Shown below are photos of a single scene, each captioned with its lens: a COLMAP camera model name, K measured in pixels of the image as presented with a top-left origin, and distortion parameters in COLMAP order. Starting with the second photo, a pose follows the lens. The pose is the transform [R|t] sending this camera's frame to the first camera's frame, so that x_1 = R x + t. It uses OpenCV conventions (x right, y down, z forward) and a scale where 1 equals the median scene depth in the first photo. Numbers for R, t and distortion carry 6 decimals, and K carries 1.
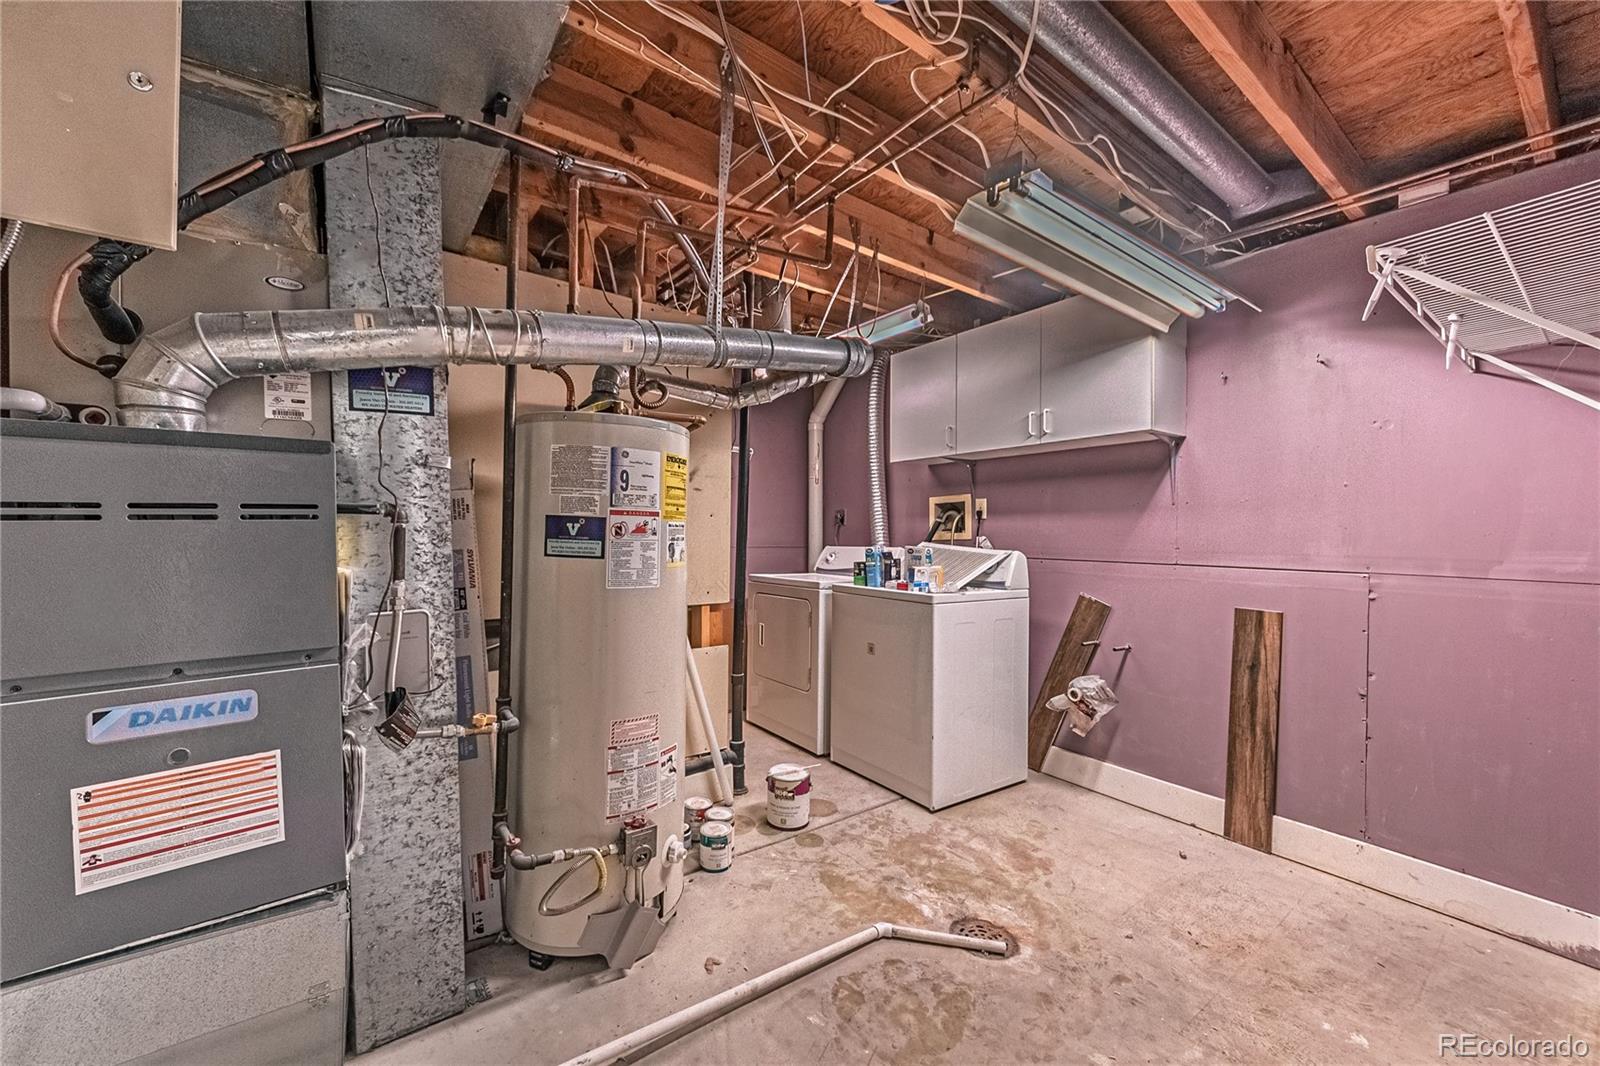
lens RADIAL K [[601.1, 0, 792.5], [0, 601.1, 516.8], [0, 0, 1]] dist [-0.000678, -0.000037]
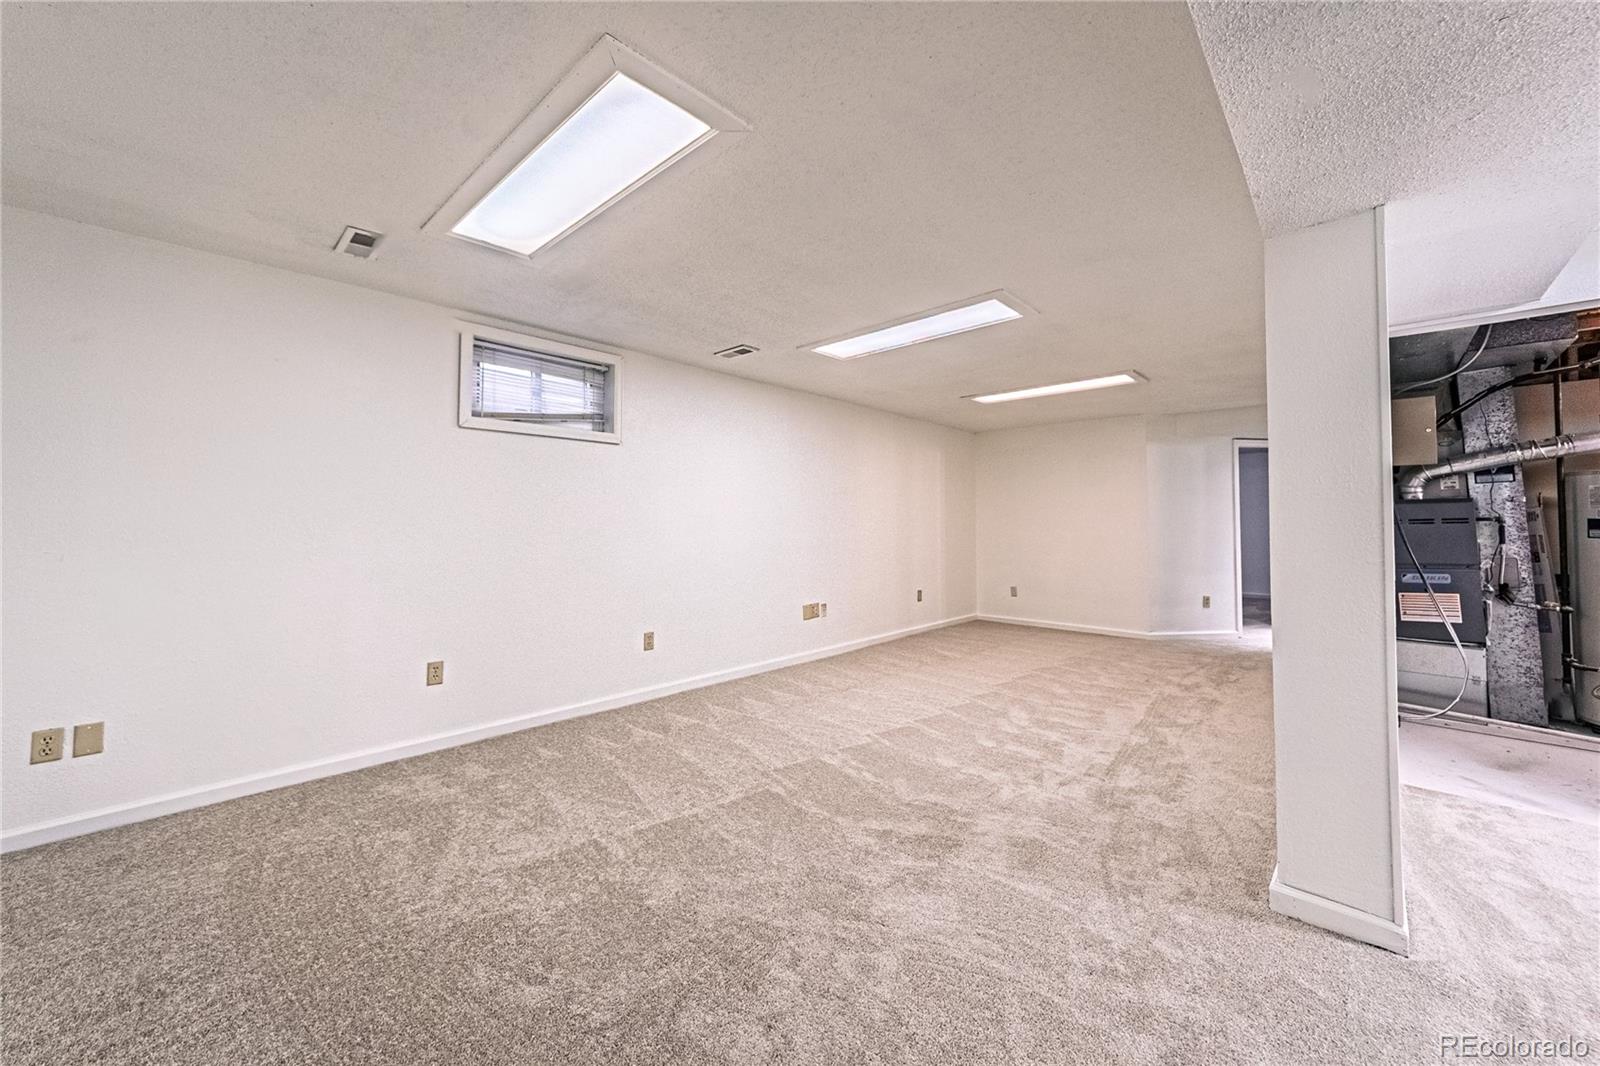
lens RADIAL K [[601.1, 0, 792.5], [0, 601.1, 516.8], [0, 0, 1]] dist [-0.000678, -0.000037]
pose [[0.161800, -0.038972, -0.986054, 1.509701], [0.019540, 0.999150, -0.036283, 0.015502], [0.986630, -0.013397, 0.162424, -2.608598]]
